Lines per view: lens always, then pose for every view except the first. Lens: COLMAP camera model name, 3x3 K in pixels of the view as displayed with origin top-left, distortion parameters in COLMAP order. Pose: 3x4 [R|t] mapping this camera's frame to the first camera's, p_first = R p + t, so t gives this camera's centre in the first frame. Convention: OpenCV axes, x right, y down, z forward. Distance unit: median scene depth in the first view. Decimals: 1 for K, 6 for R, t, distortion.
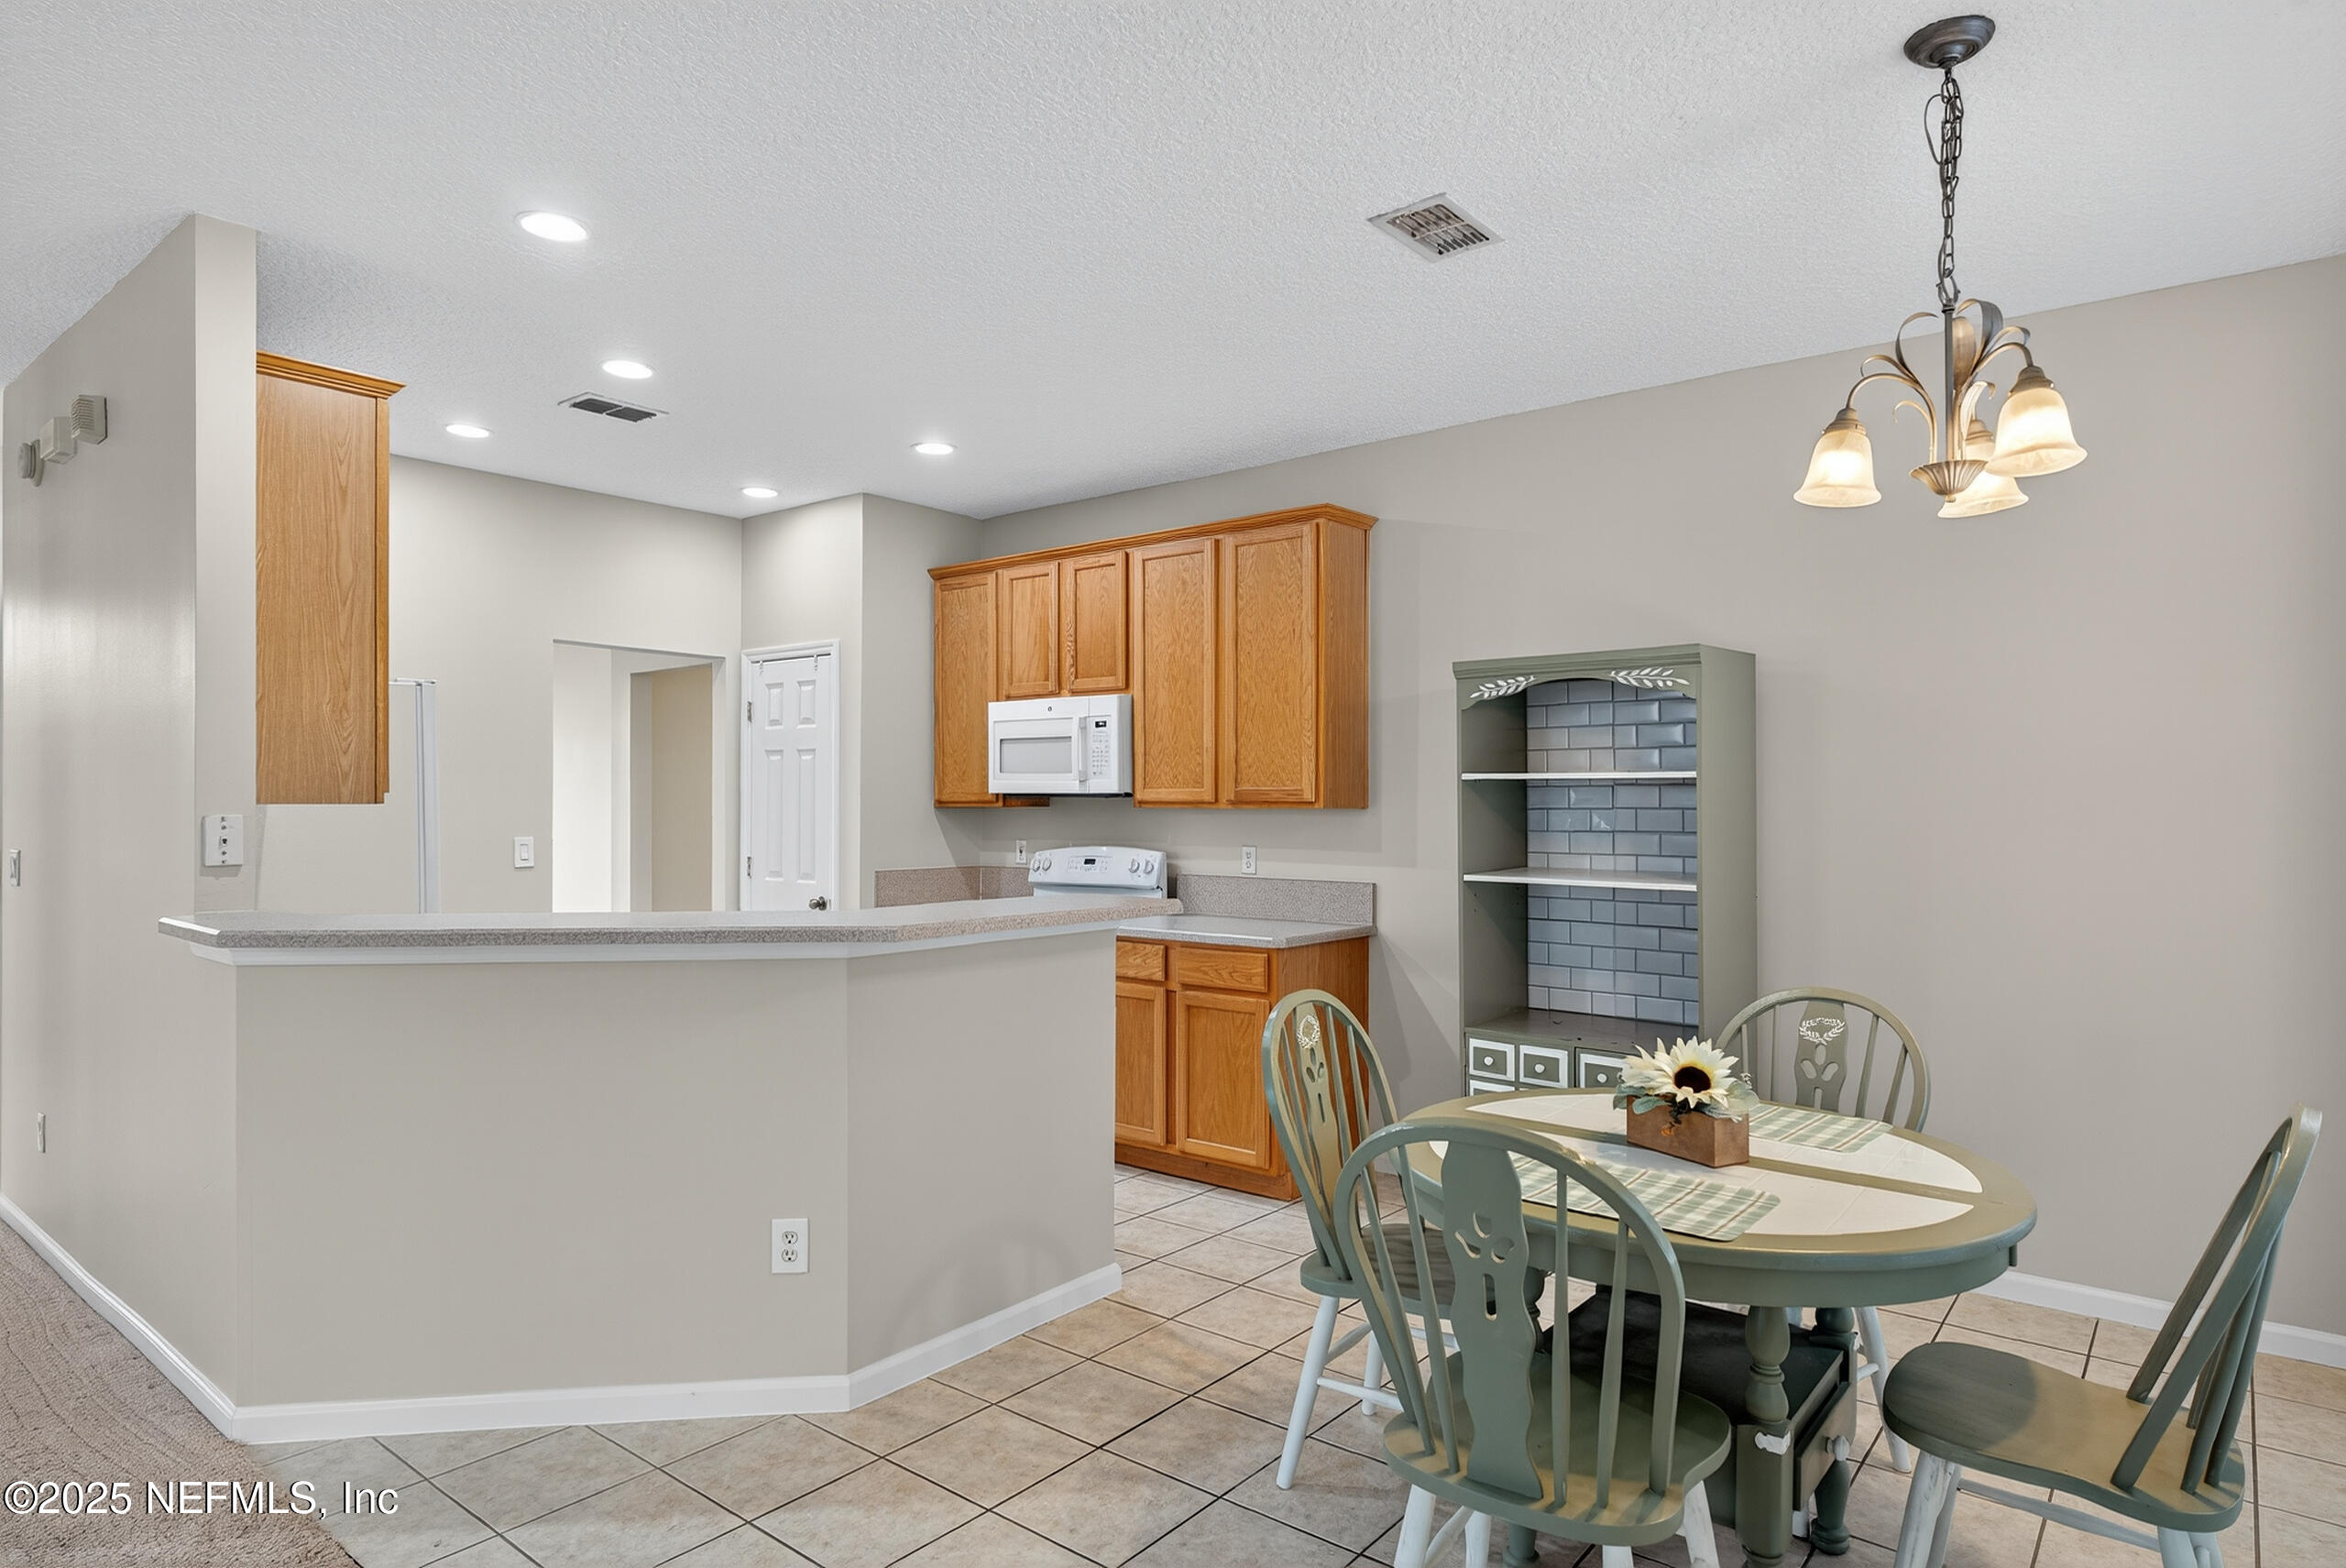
lens RADIAL K [[1324.1, 0, 1182.9], [0, 1324.1, 797.3], [0, 0, 1]] dist [0.000740, -0.000001]
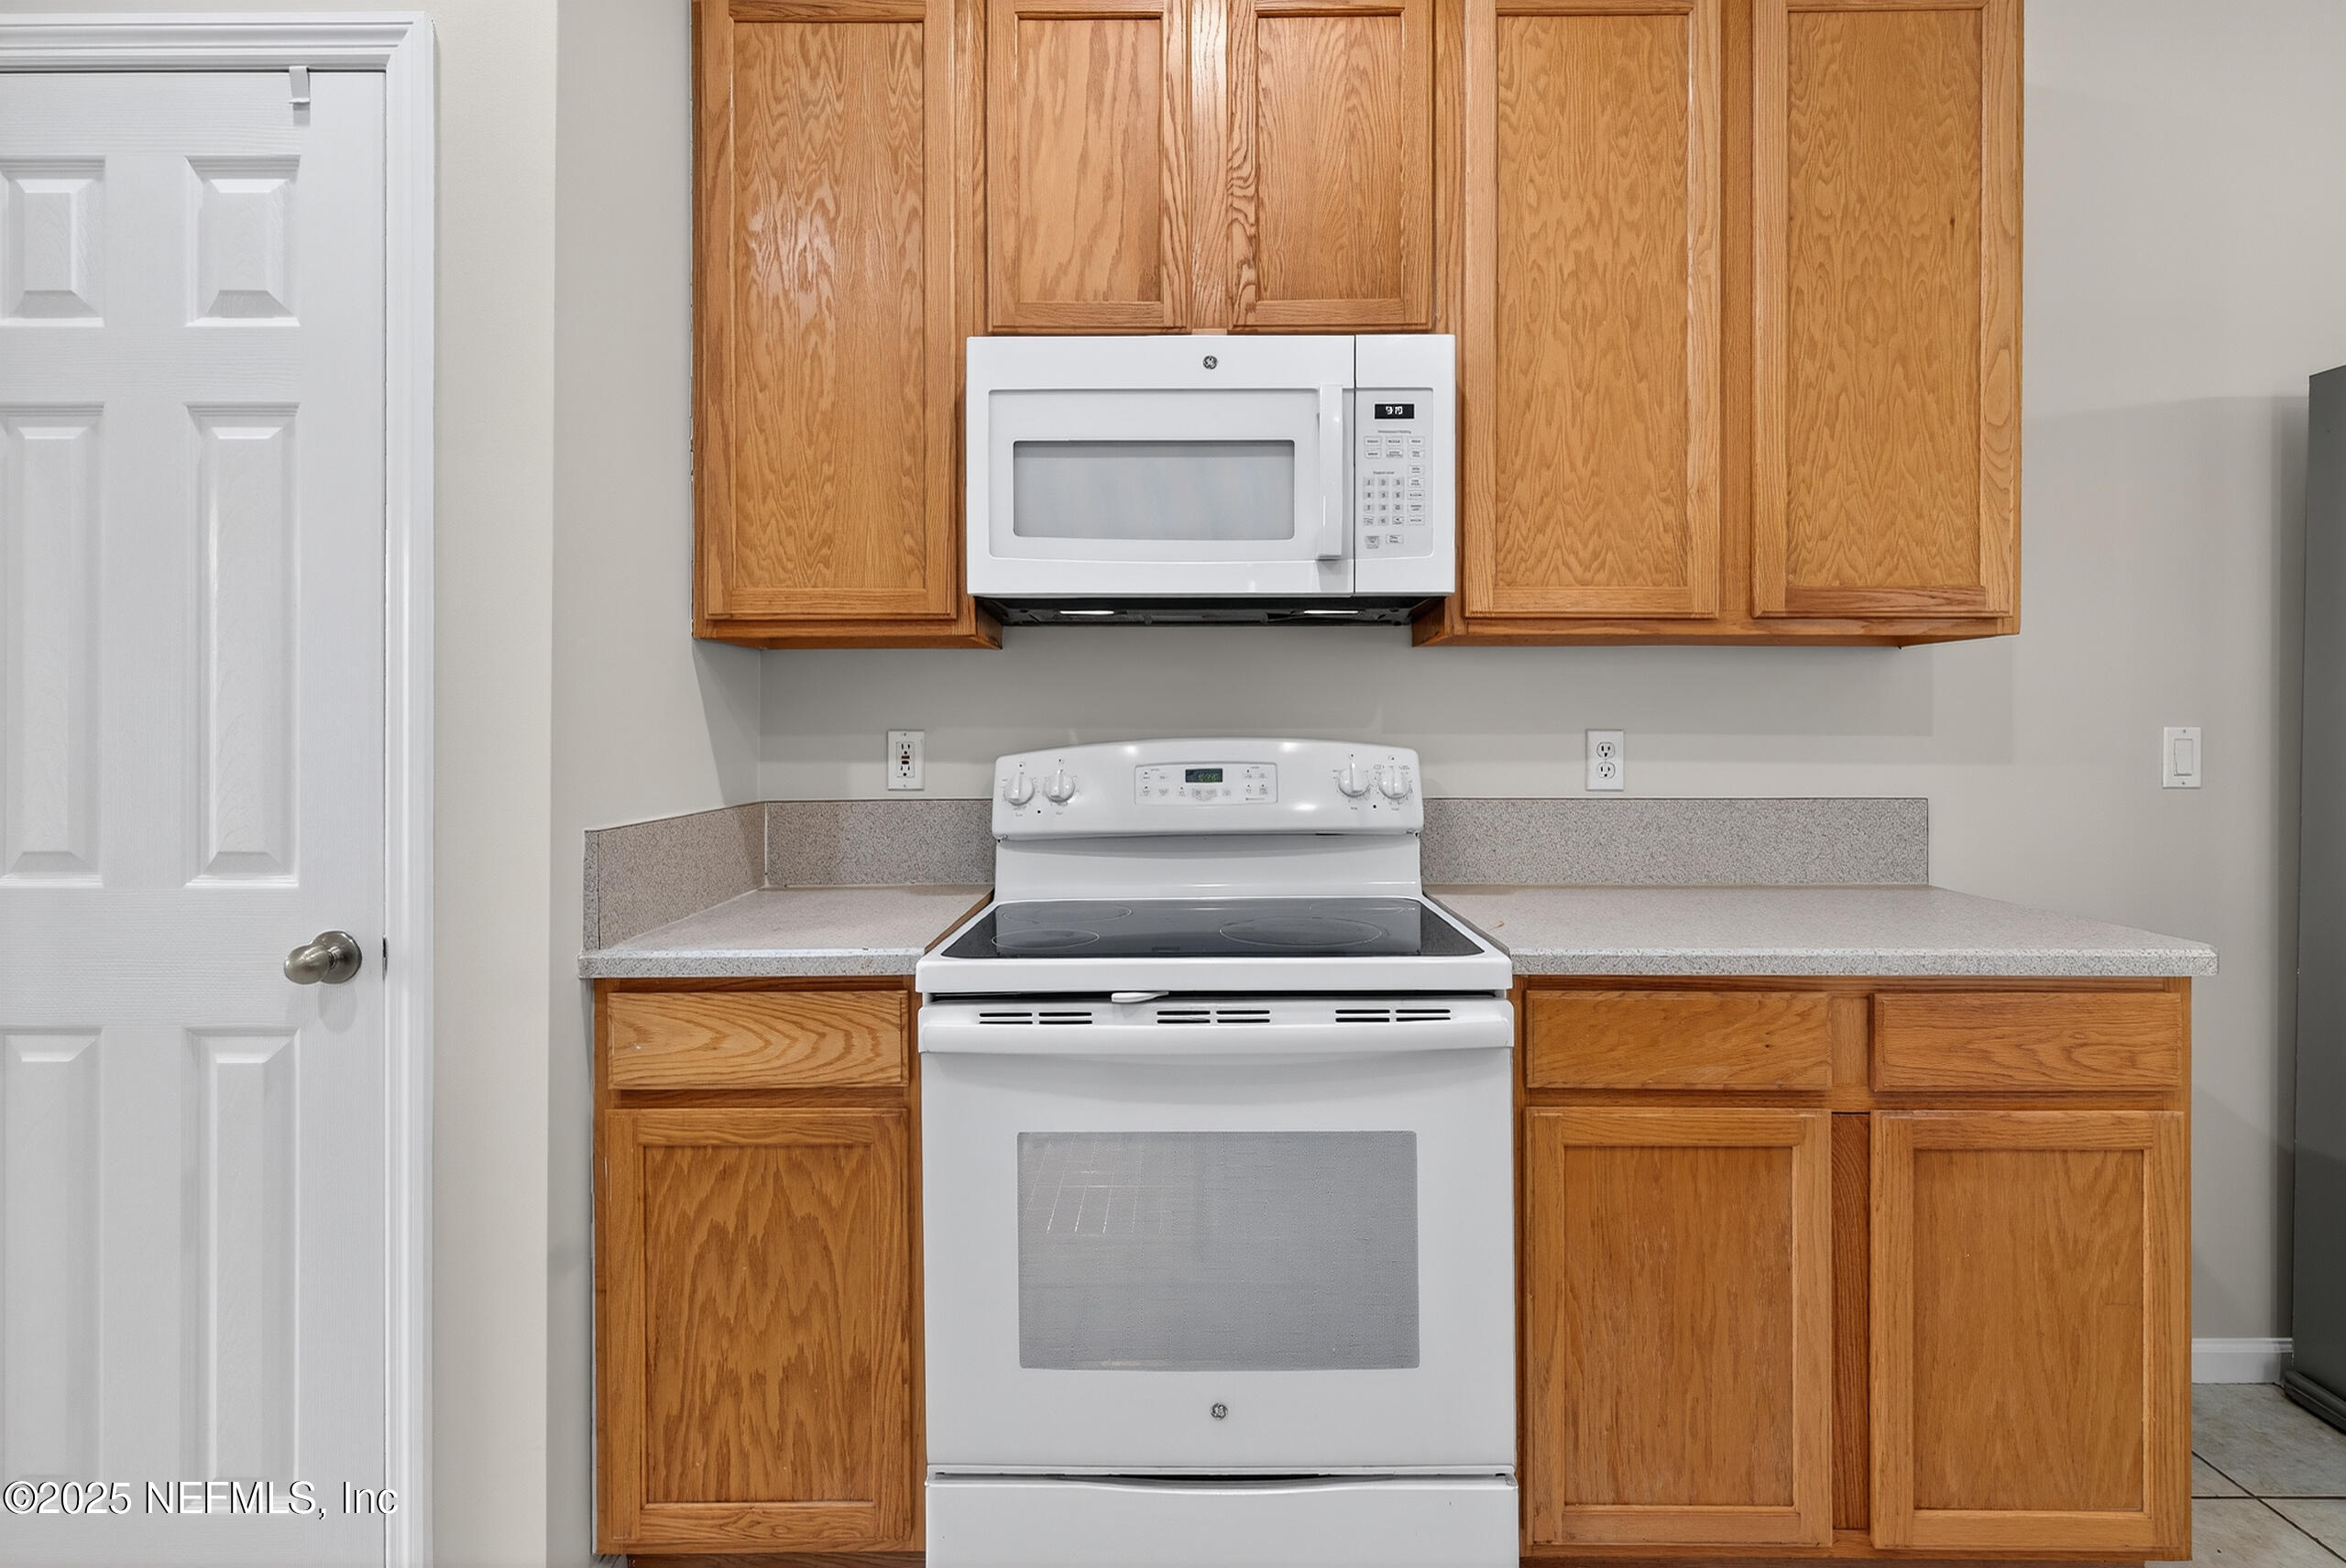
lens RADIAL K [[1131.6, 0, 1148.6], [0, 1131.6, 723.2], [0, 0, 1]] dist [-0.000490, 0.000099]
pose [[0.785622, -0.000196, 0.618706, -0.318959], [0.000529, 1.000000, -0.000355, 0.034560], [-0.618706, 0.000606, 0.785622, 0.787100]]
